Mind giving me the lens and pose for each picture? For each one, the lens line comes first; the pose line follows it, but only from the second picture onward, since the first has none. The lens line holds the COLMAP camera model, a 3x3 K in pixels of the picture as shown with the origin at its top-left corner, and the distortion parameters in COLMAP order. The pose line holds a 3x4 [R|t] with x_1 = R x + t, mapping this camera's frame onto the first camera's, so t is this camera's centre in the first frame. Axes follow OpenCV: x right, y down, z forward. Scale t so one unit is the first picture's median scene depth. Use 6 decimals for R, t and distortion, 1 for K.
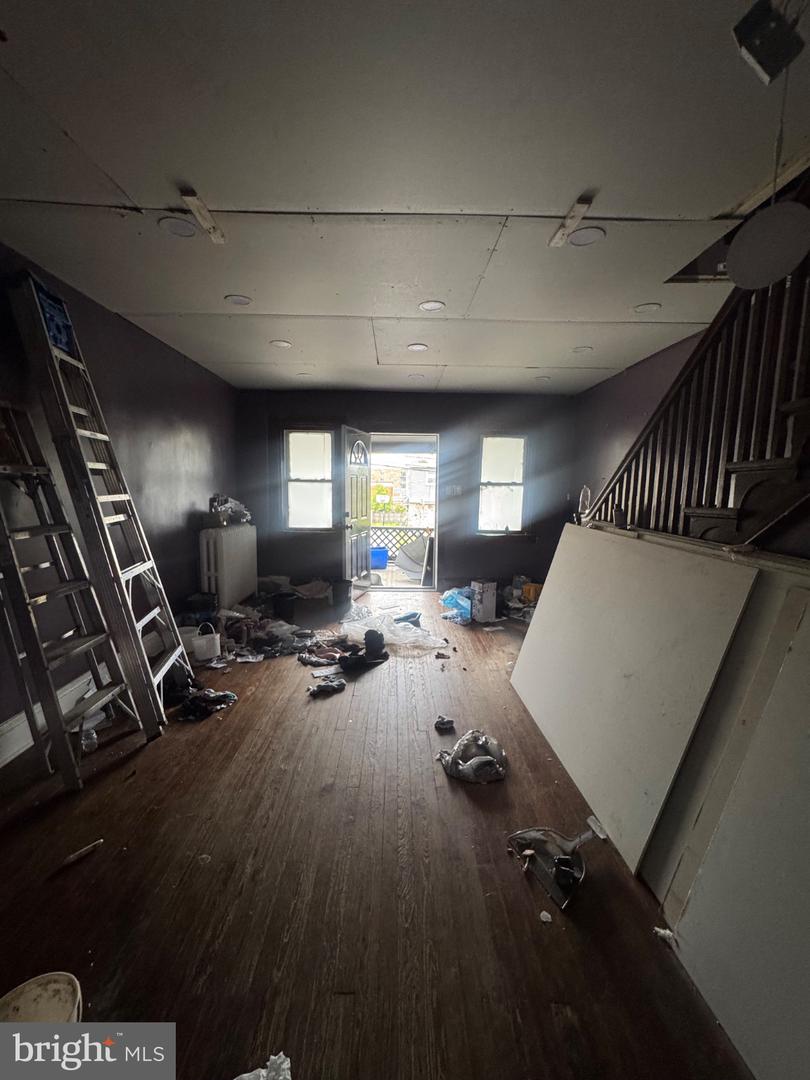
lens RADIAL K [[436.2, 0, 405.0], [0, 436.2, 540.0], [0, 0, 1]] dist [0.001007, -0.000011]
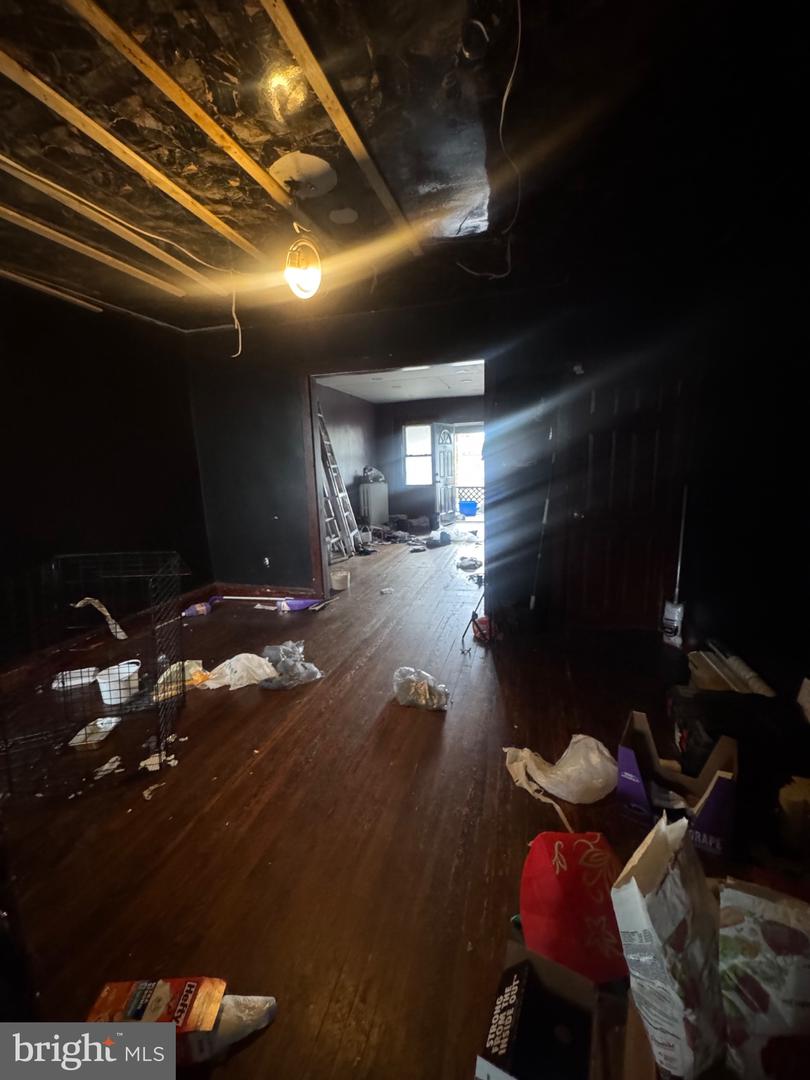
lens RADIAL K [[436.2, 0, 405.0], [0, 436.2, 540.0], [0, 0, 1]] dist [0.001007, -0.000011]
pose [[0.957345, 0.005996, -0.288885, 0.519289], [0.011590, 0.998183, 0.059127, 0.206389], [0.288715, -0.059953, 0.955536, -1.479035]]
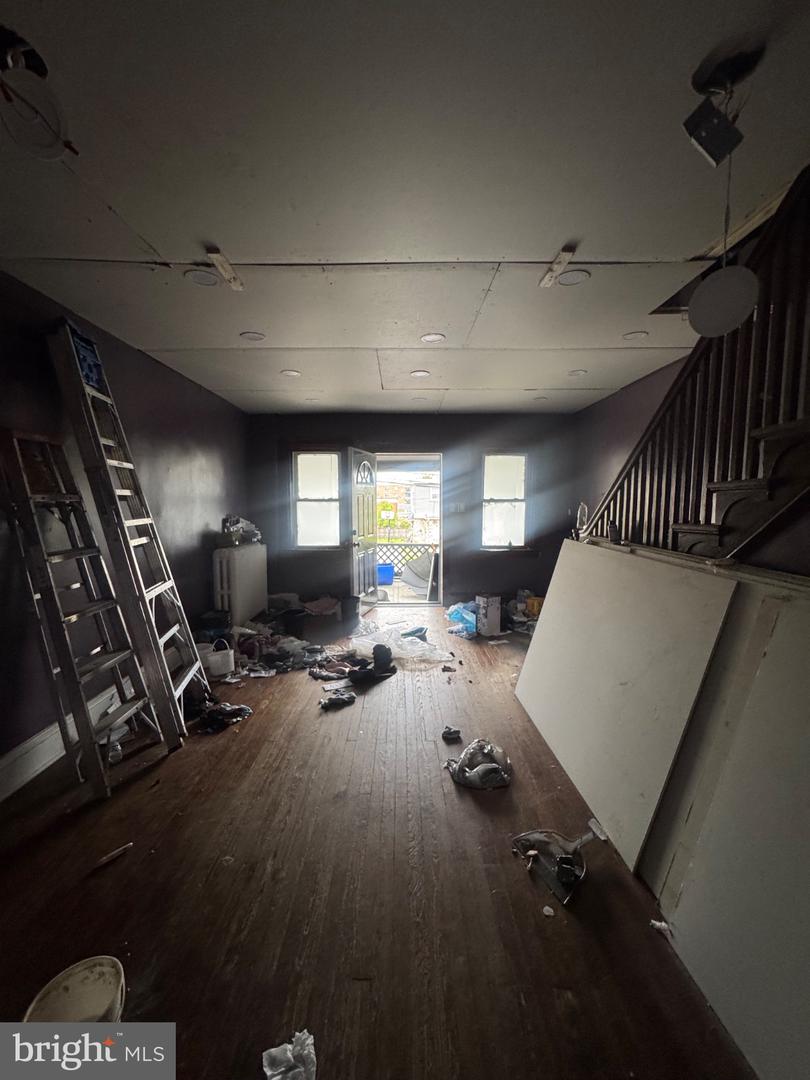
lens RADIAL K [[436.2, 0, 405.0], [0, 436.2, 540.0], [0, 0, 1]] dist [0.001007, -0.000011]
pose [[0.999826, -0.014388, -0.011876, -0.001155], [0.013960, 0.999276, -0.035400, -0.005650], [0.012377, 0.035228, 0.999303, -0.064623]]
